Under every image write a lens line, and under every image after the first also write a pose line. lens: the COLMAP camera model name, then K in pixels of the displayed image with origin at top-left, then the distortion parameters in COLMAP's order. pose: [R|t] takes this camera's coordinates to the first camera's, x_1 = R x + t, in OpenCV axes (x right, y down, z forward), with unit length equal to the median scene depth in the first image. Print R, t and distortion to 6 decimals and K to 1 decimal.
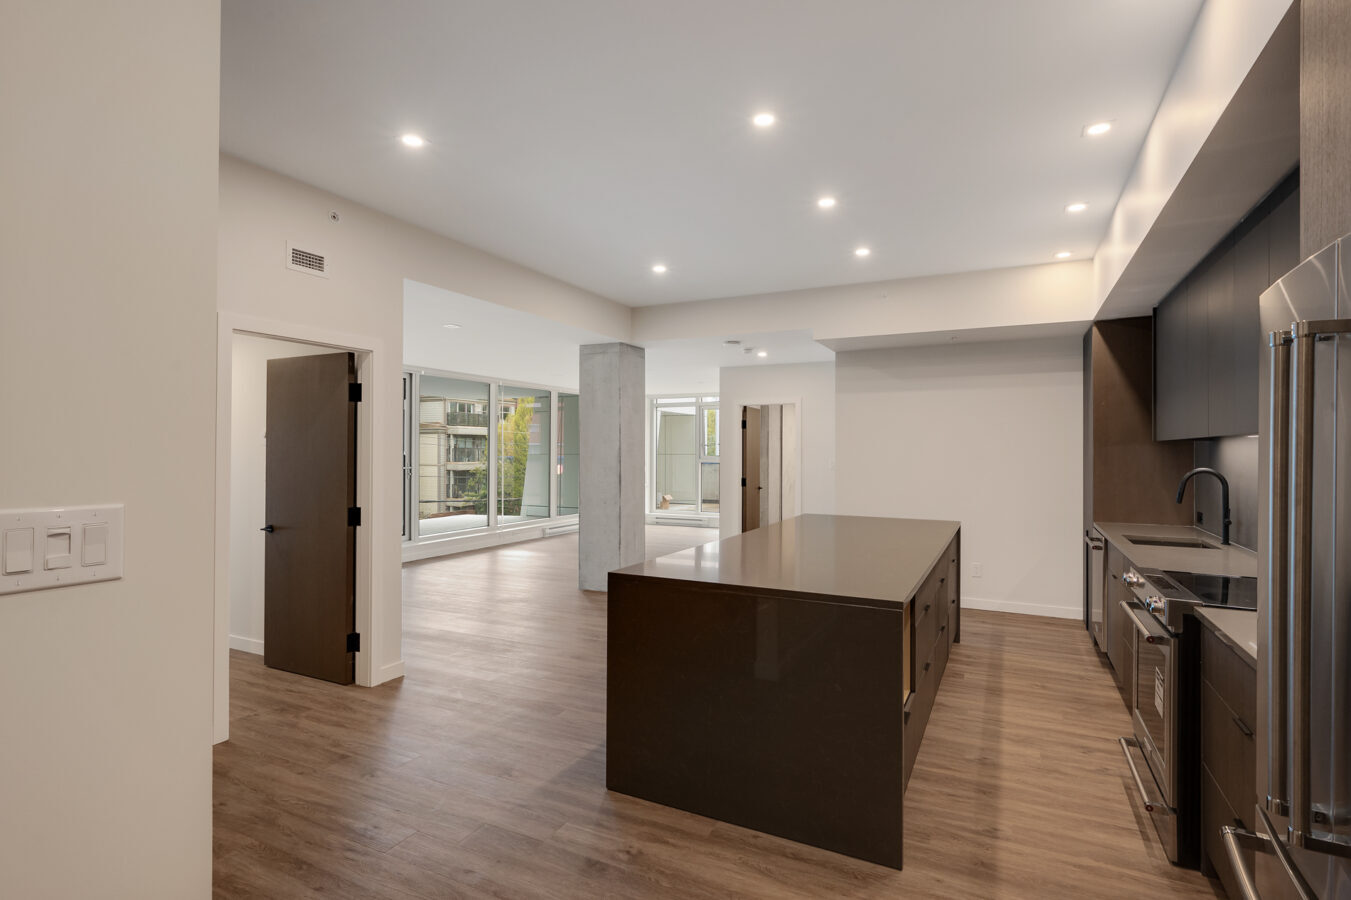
lens RADIAL K [[631.3, 0, 669.2], [0, 631.3, 456.9], [0, 0, 1]] dist [-0.000643, 0.000095]
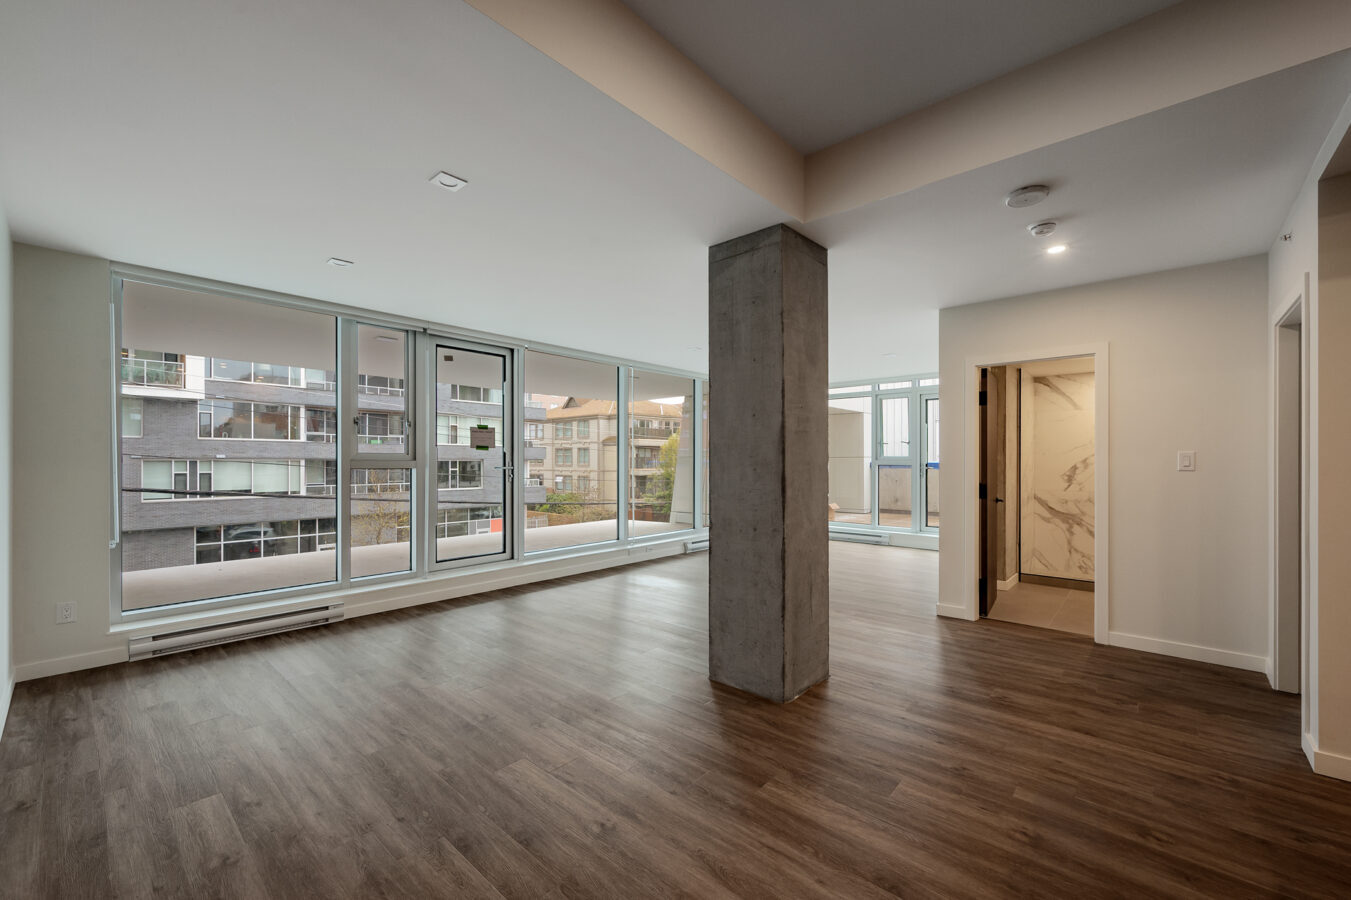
lens RADIAL K [[533.9, 0, 680.2], [0, 533.9, 460.1], [0, 0, 1]] dist [-0.000683, -0.000040]
pose [[0.968035, -0.002599, -0.250803, -0.037770], [0.000292, 0.999957, -0.009233, 0.014356], [0.250816, 0.008865, 0.967994, 0.418761]]
